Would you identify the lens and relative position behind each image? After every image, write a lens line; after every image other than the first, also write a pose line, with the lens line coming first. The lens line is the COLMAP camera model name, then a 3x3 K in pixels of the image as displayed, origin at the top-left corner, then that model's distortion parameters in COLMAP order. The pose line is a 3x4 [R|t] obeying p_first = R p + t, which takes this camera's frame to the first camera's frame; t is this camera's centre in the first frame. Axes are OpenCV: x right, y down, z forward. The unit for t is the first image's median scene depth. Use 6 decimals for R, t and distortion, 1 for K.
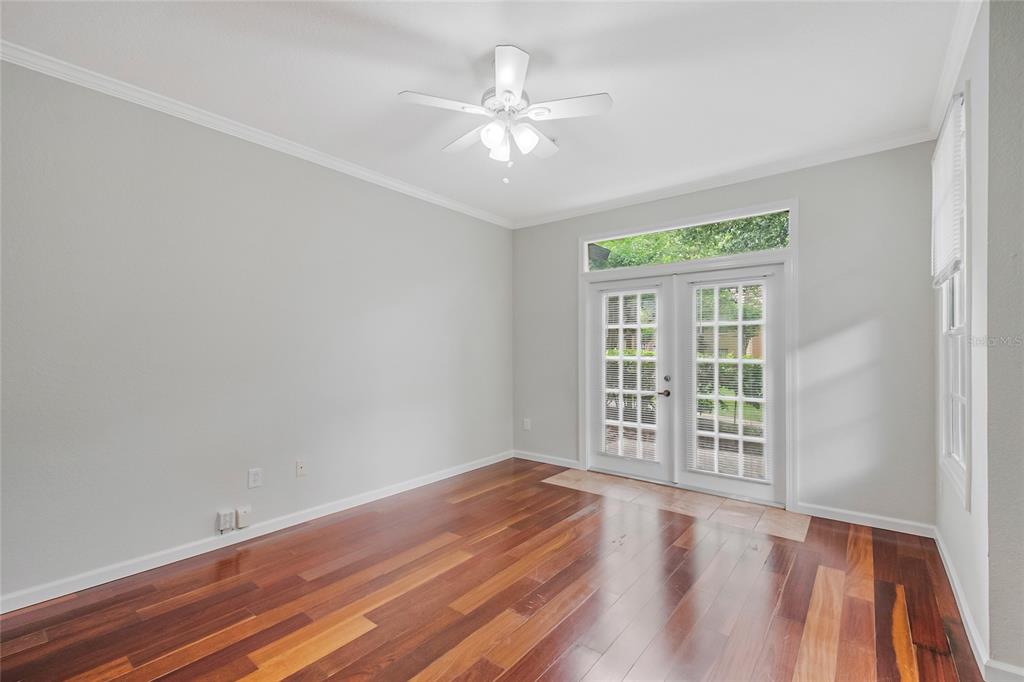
lens RADIAL K [[448.3, 0, 525.5], [0, 448.3, 346.2], [0, 0, 1]] dist [0.003506, -0.007637]
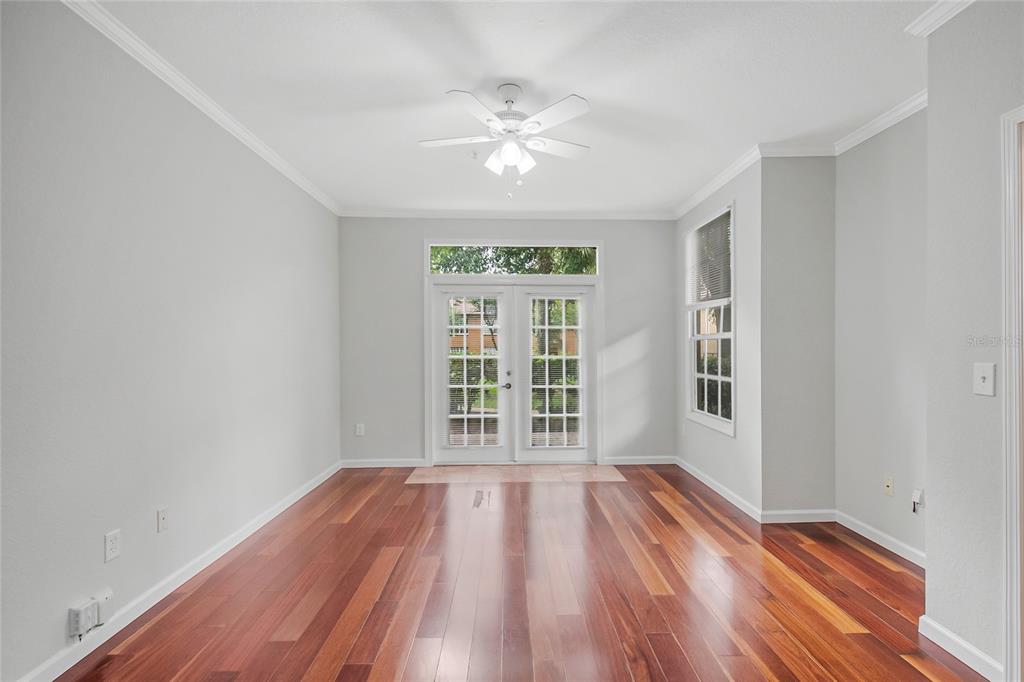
lens RADIAL K [[448.3, 0, 511.0], [0, 448.3, 345.3], [0, 0, 1]] dist [0.003506, -0.007637]
pose [[0.773874, -0.000403, 0.633339, -0.497583], [0.005257, 0.999969, -0.005787, 0.006131], [-0.633318, 0.007808, 0.773853, 0.103714]]
